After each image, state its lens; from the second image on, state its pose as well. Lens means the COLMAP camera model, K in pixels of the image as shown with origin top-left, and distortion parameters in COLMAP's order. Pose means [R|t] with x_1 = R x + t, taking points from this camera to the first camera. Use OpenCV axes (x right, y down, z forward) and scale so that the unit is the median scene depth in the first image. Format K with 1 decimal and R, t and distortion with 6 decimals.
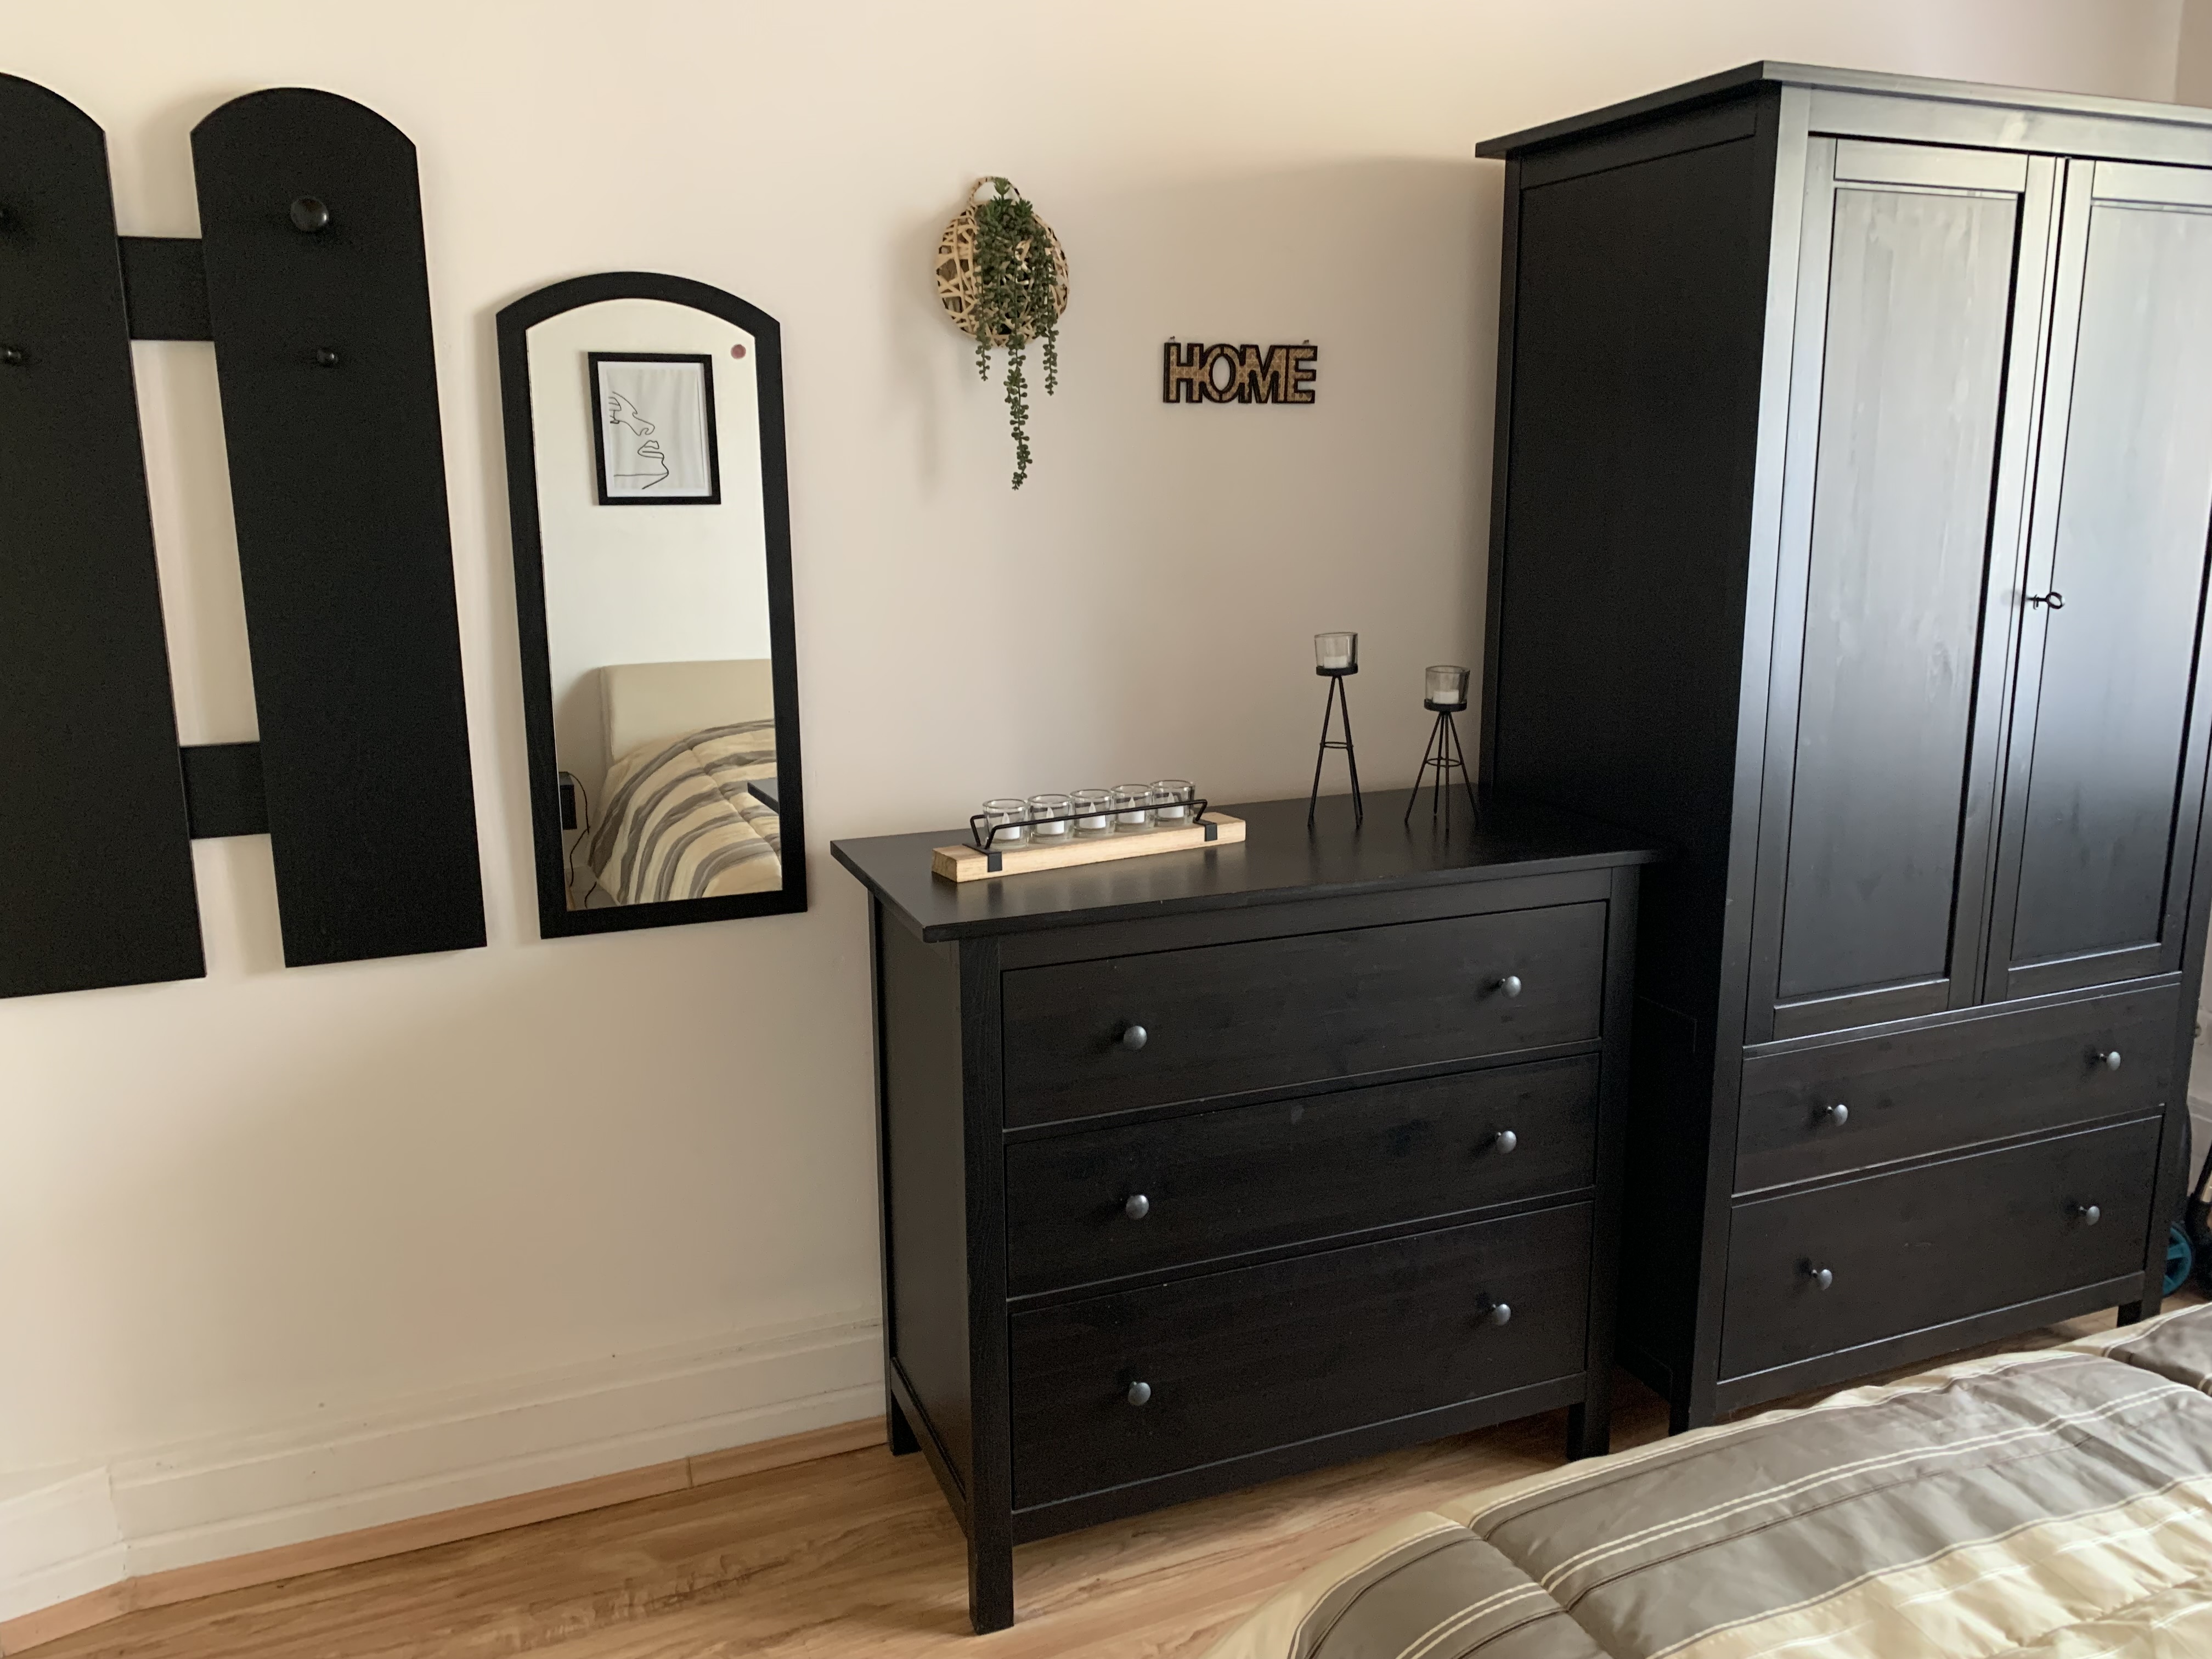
lens RADIAL K [[1687.9, 0, 1109.5], [0, 1687.9, 827.9], [0, 0, 1]] dist [0.006024, 0.001613]
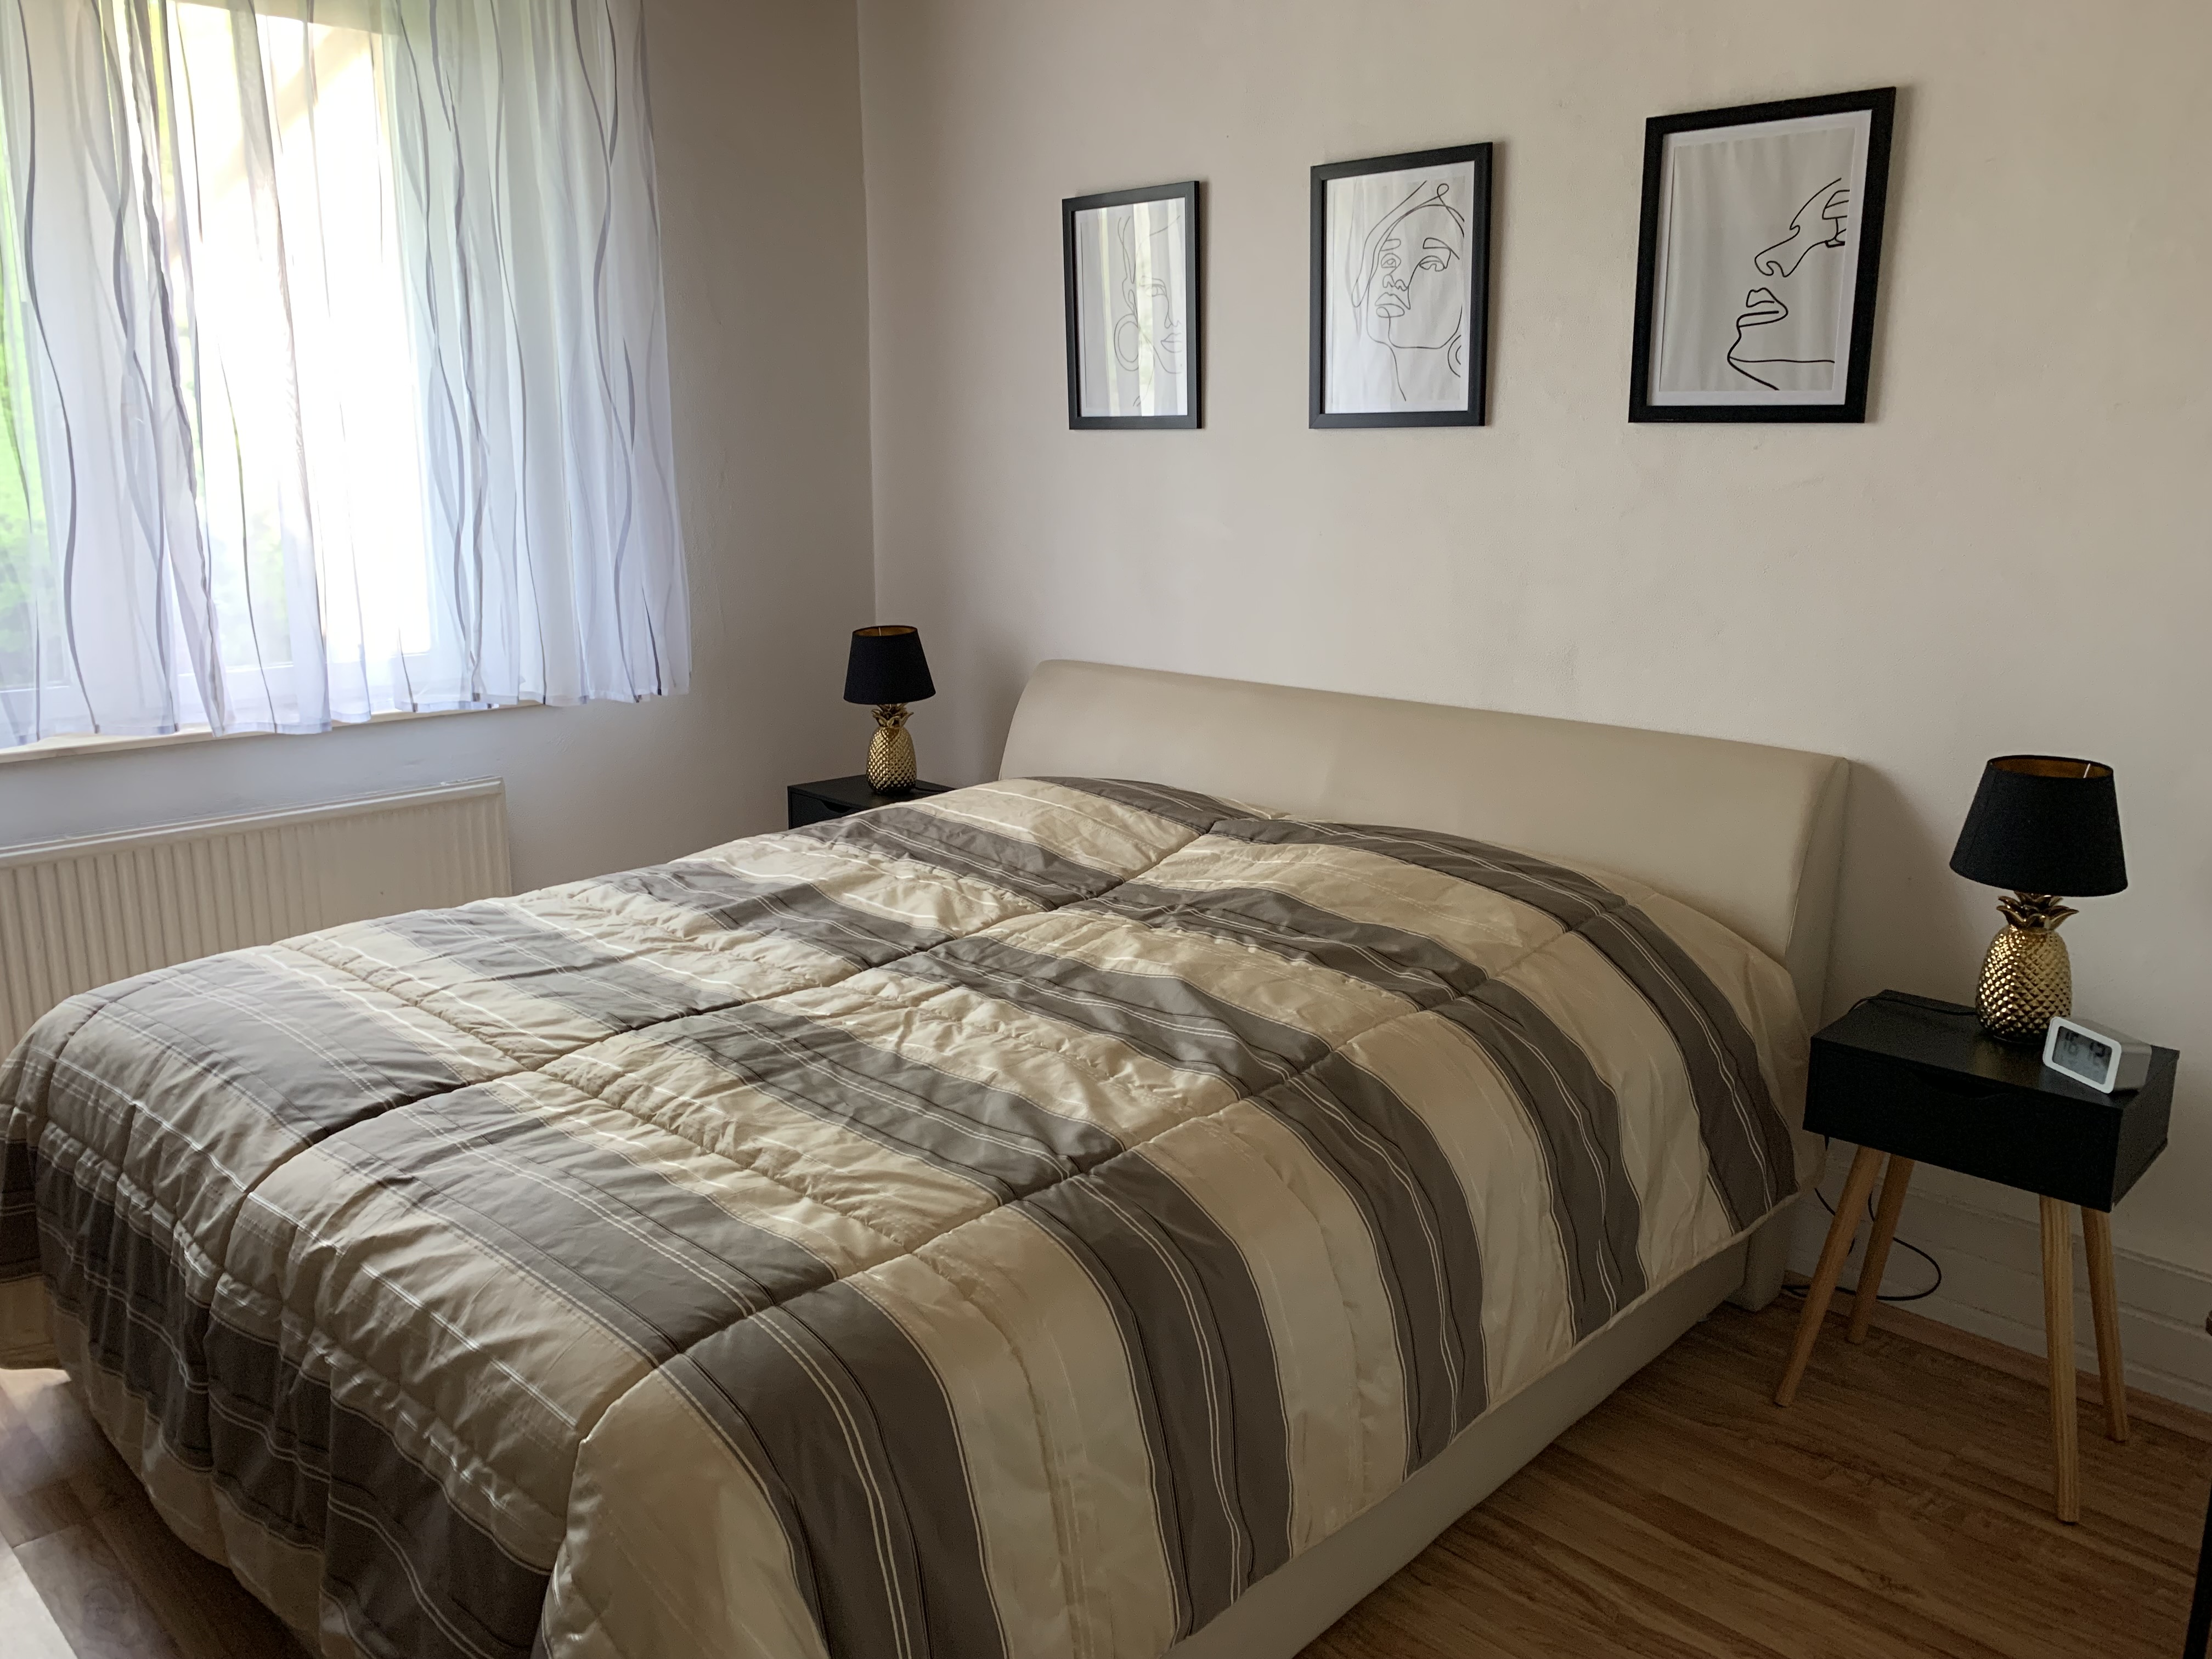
lens RADIAL K [[1687.9, 0, 1108.2], [0, 1687.9, 824.3], [0, 0, 1]] dist [0.006024, 0.001613]
pose [[-0.397156, -0.207491, 0.893988, -0.836709], [0.183986, 0.936331, 0.299054, -0.197821], [-0.899120, 0.283253, -0.333694, 1.027290]]
